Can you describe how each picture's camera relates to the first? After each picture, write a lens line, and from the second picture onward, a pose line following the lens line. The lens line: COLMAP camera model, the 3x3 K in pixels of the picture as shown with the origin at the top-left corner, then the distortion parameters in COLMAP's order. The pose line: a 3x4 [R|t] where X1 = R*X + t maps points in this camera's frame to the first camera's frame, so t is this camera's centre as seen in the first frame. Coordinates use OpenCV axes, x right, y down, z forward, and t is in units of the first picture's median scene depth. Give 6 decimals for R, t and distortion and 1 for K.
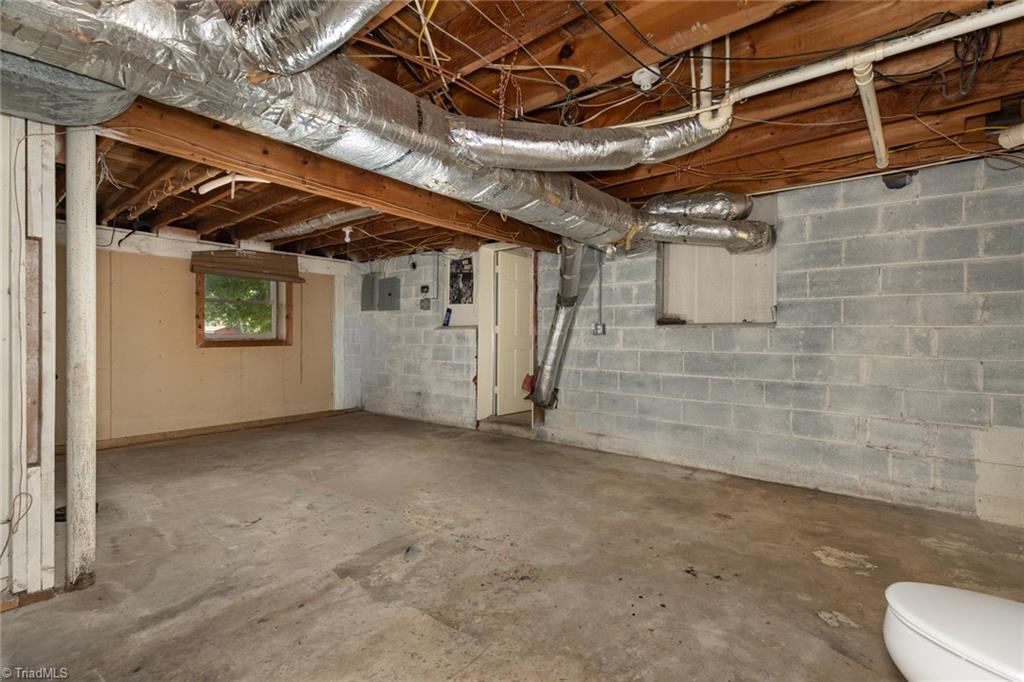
lens RADIAL K [[457.4, 0, 515.3], [0, 457.4, 338.8], [0, 0, 1]] dist [0.007612, -0.000330]
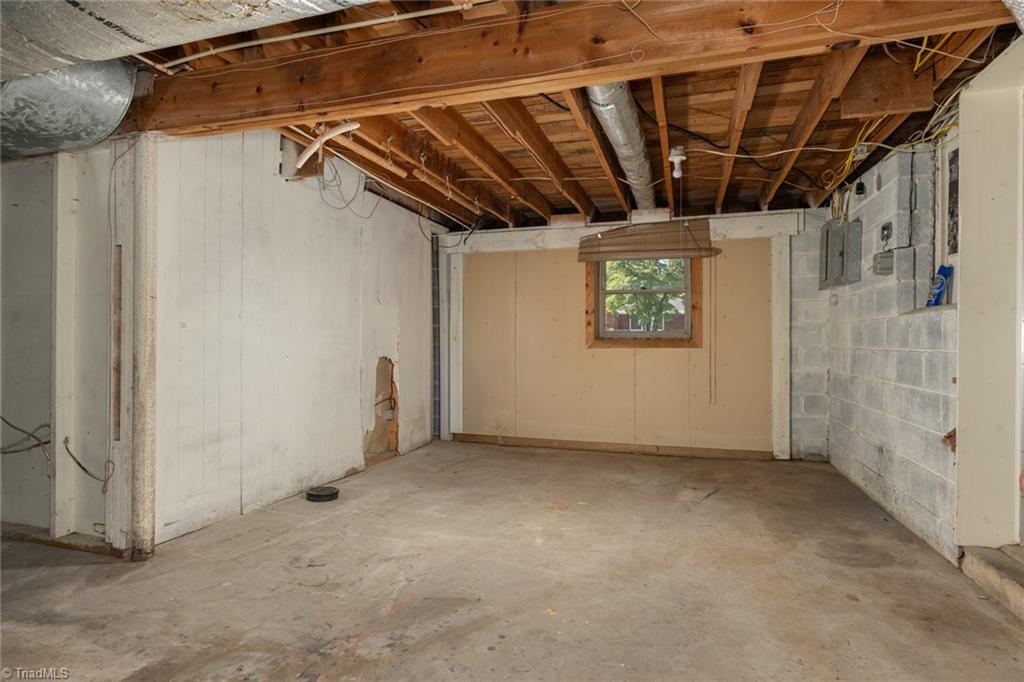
lens RADIAL K [[549.3, 0, 512.9], [0, 549.3, 337.5], [0, 0, 1]] dist [0.000846, 0.000812]
pose [[0.367089, -0.007129, -0.930158, 0.384188], [-0.003499, 0.999953, -0.009045, 0.015972], [0.930179, 0.006575, 0.367047, 0.871198]]
